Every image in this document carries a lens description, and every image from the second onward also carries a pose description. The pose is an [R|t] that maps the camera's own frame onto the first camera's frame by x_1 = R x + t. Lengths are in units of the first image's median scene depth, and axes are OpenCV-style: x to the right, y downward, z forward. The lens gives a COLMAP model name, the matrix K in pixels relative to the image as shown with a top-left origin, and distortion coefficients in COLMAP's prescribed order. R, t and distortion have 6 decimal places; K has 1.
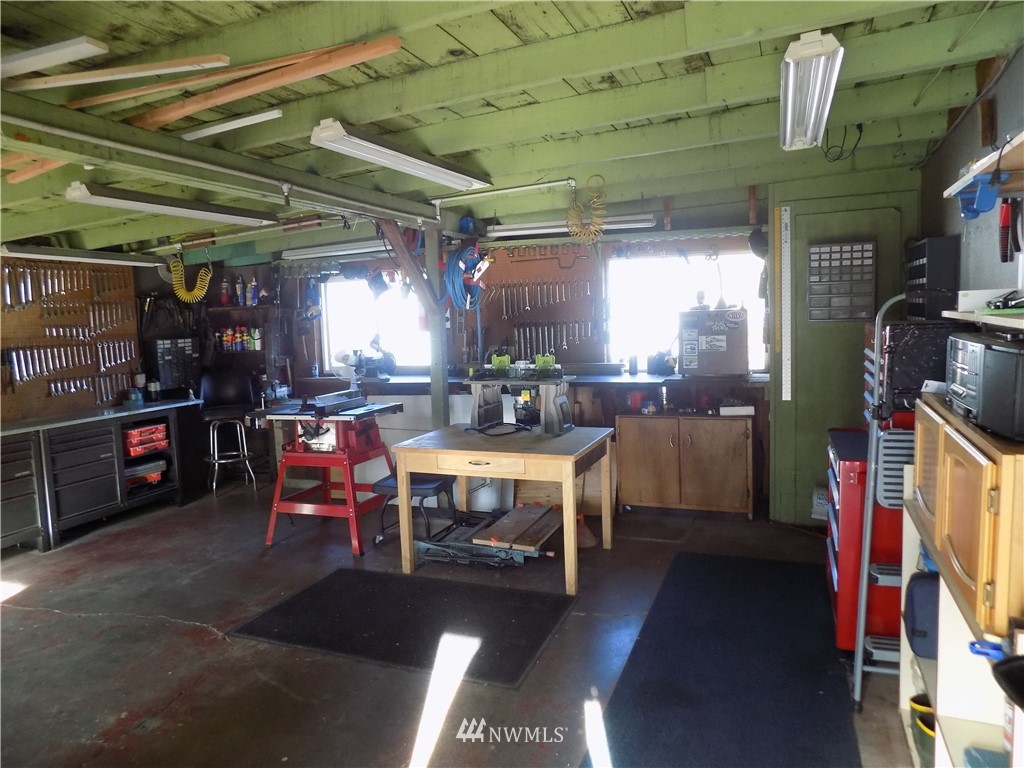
lens RADIAL K [[680.7, 0, 517.4], [0, 680.7, 376.7], [0, 0, 1]] dist [-0.079877, 0.073396]
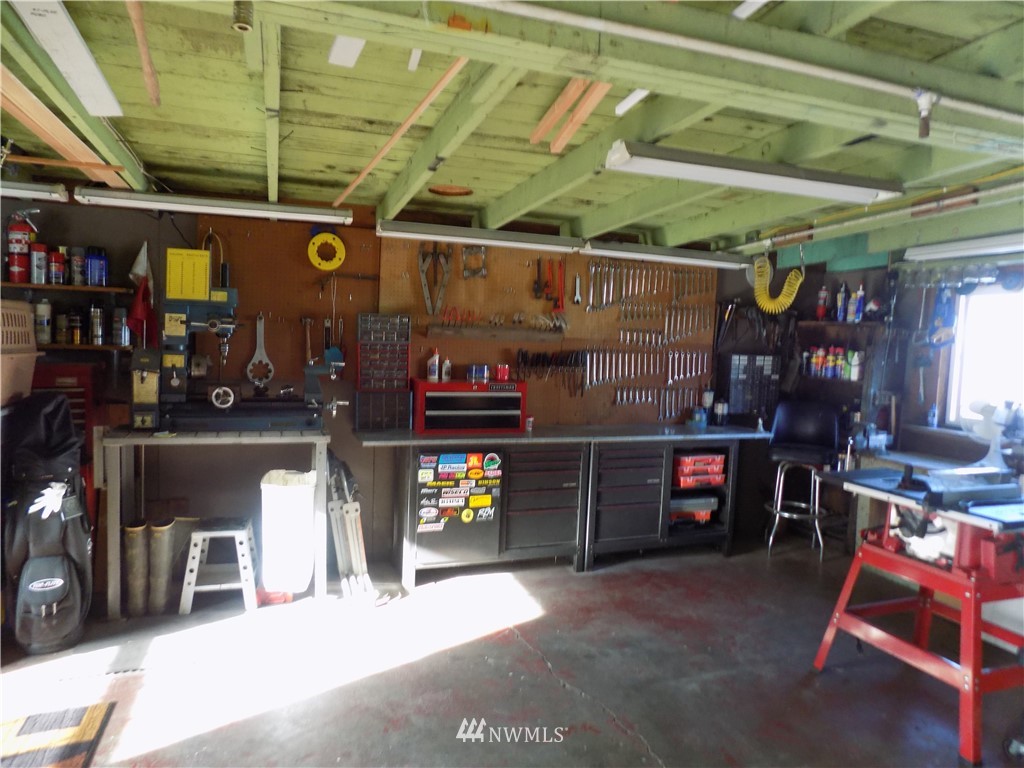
lens RADIAL K [[680.7, 0, 517.4], [0, 680.7, 376.7], [0, 0, 1]] dist [-0.079877, 0.073396]
pose [[0.656005, 0.115161, -0.745919, -0.081760], [-0.131237, 0.990641, 0.037526, -0.025794], [0.743259, 0.073275, 0.664979, 0.250723]]
